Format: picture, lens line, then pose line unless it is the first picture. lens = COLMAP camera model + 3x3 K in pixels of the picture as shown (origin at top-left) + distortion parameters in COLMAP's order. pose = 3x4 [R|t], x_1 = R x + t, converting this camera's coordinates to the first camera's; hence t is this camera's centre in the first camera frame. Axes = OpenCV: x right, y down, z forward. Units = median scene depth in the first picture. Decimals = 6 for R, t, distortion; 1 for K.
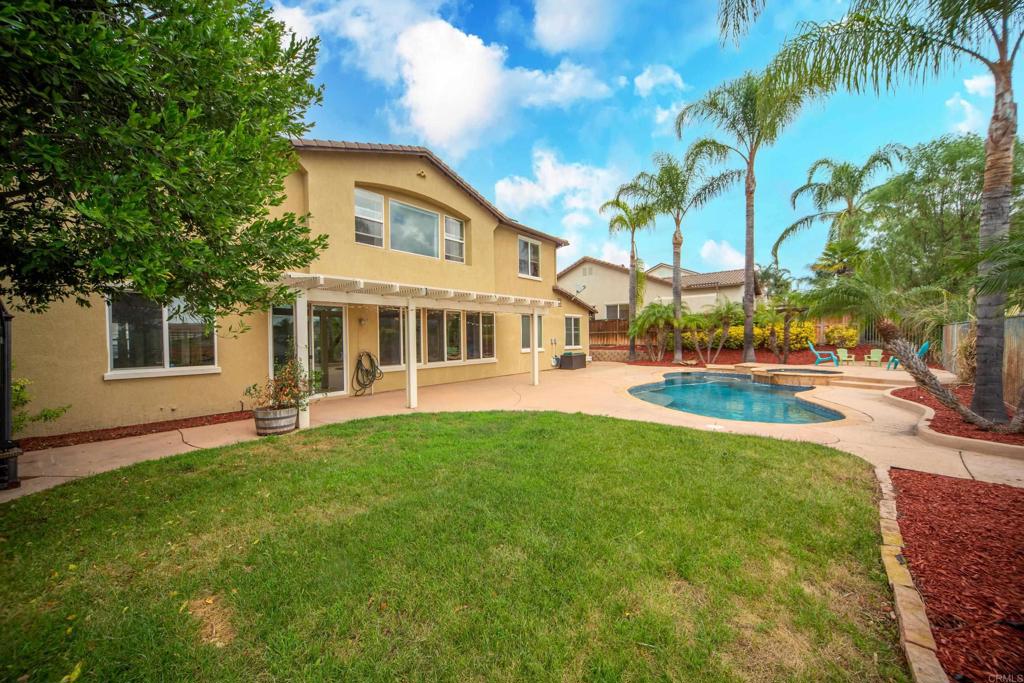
lens RADIAL K [[359.7, 0, 512.0], [0, 359.7, 341.5], [0, 0, 1]] dist [-0.000443, -0.000020]
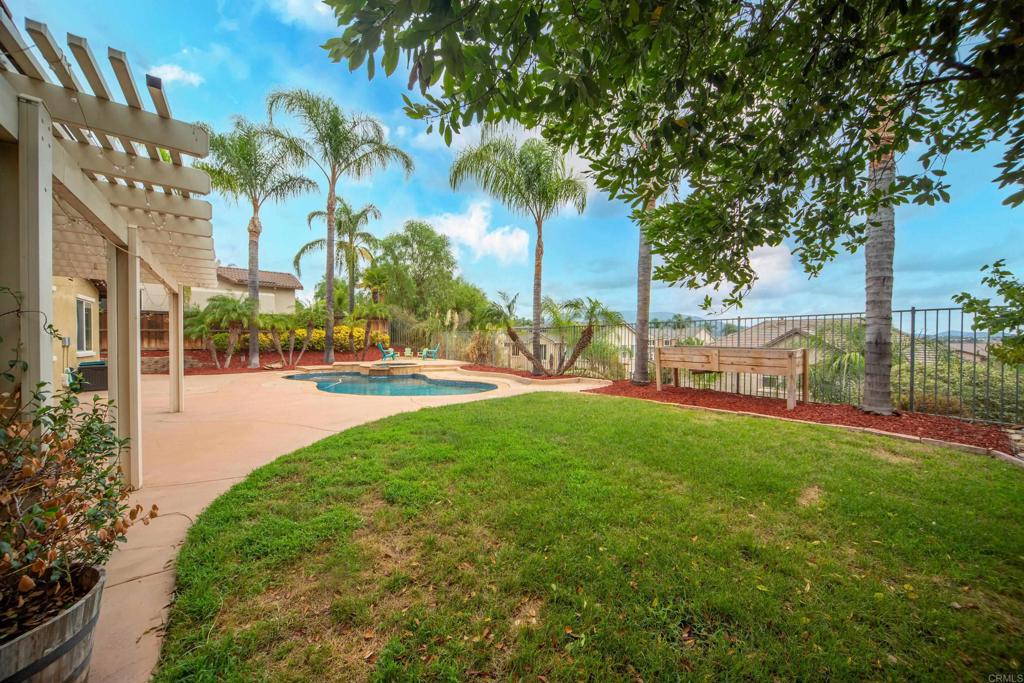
lens RADIAL K [[359.7, 0, 512.0], [0, 359.7, 341.5], [0, 0, 1]] dist [-0.000443, -0.000020]
pose [[0.180348, 0.008038, 0.983570, -0.294653], [0.010085, 0.999899, -0.010020, 0.010849], [-0.983551, 0.011727, 0.180249, 0.233391]]
